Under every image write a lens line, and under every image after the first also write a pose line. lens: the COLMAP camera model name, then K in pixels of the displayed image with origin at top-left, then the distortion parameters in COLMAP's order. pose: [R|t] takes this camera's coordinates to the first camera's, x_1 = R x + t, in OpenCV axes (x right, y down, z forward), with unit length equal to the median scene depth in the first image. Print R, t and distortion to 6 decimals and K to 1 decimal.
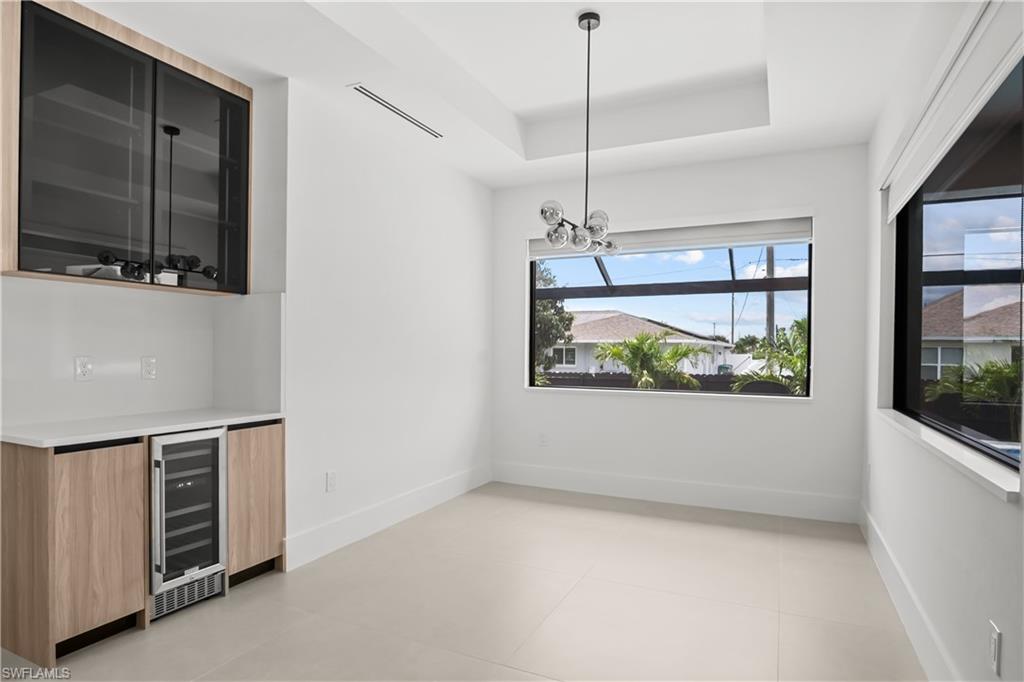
lens RADIAL K [[562.2, 0, 505.5], [0, 562.2, 346.4], [0, 0, 1]] dist [-0.002455, 0.000201]
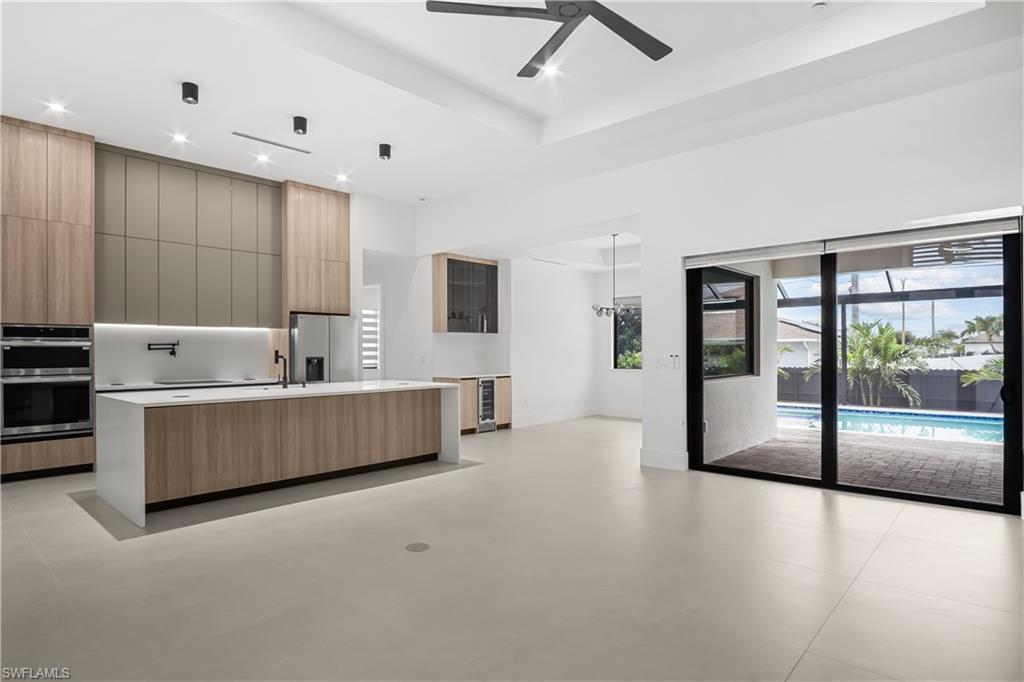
lens RADIAL K [[562.2, 0, 508.2], [0, 562.2, 344.6], [0, 0, 1]] dist [-0.002455, 0.000201]
pose [[0.962507, -0.014668, -0.270861, 0.414214], [0.013760, 0.999892, -0.005250, -0.018931], [0.270909, 0.001326, 0.962604, -1.953270]]
